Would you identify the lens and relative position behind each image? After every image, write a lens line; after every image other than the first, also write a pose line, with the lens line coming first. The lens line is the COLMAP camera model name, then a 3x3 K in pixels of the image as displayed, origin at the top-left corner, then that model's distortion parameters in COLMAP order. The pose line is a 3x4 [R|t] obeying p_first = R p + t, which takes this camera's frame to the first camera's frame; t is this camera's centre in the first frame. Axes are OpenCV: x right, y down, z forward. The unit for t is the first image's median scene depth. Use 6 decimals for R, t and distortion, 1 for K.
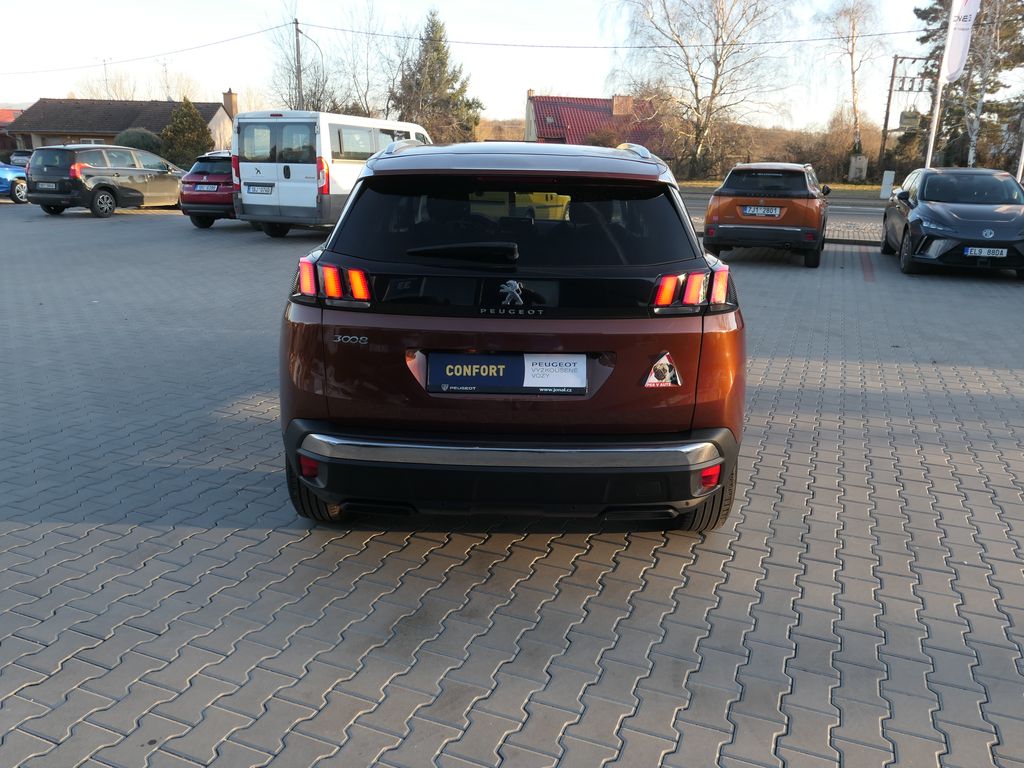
lens RADIAL K [[818.4, 0, 513.9], [0, 818.4, 385.5], [0, 0, 1]] dist [-0.012500, 0.005410]
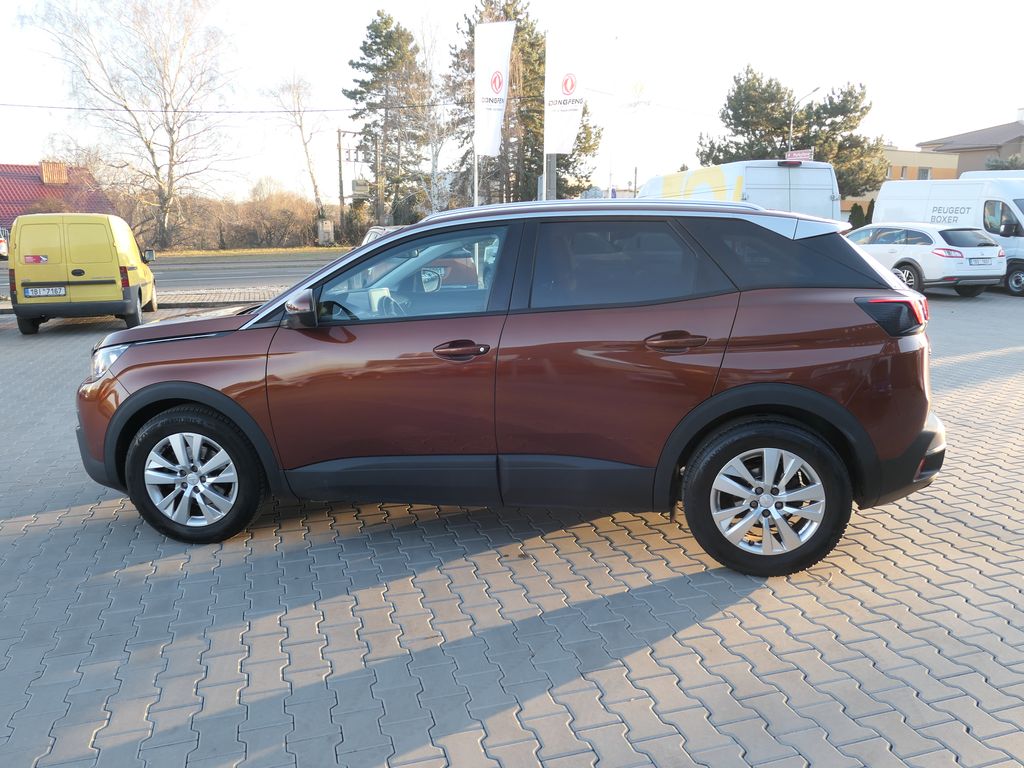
lens RADIAL K [[818.2, 0, 512.0], [0, 818.2, 384.0], [0, 0, 1]] dist [-0.011207, 0.000641]
pose [[0.781698, -0.145769, 0.606382, -0.225400], [0.193708, 0.980961, -0.013899, -0.036128], [-0.592811, 0.128326, 0.795052, 0.124559]]
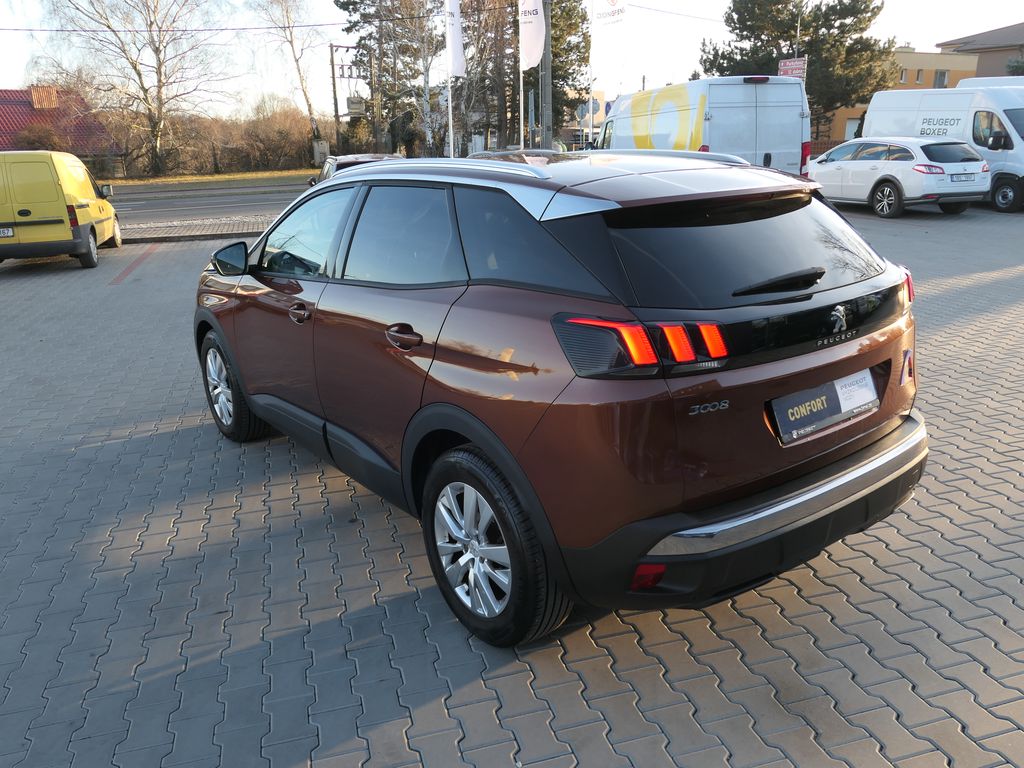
lens RADIAL K [[818.4, 0, 513.9], [0, 818.4, 385.5], [0, 0, 1]] dist [-0.012500, 0.005410]
pose [[0.789653, -0.220032, 0.572743, -0.168657], [0.211736, 0.973863, 0.082207, -0.038418], [-0.575862, 0.056356, 0.815602, 0.088782]]
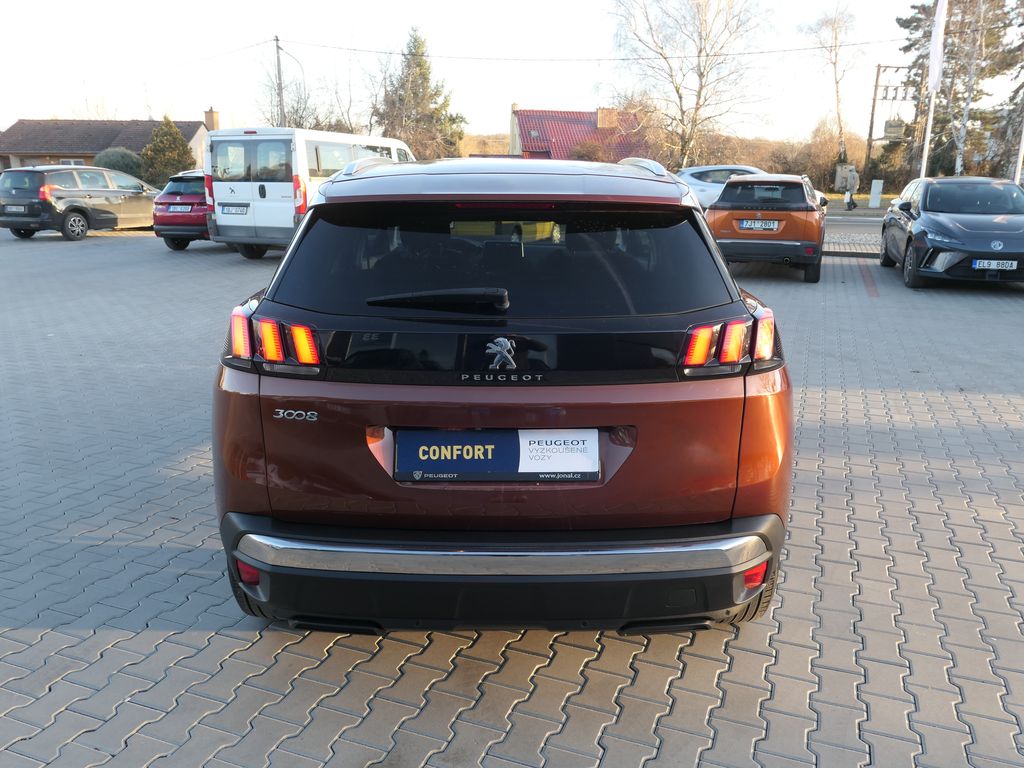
lens RADIAL K [[817.0, 0, 510.1], [0, 817.0, 386.2], [0, 0, 1]] dist [-0.013984, 0.003732]
pose [[0.999809, -0.017062, 0.009579, -0.000469], [0.017199, 0.999749, -0.014389, -0.014029], [-0.009331, 0.014551, 0.999851, 0.044987]]
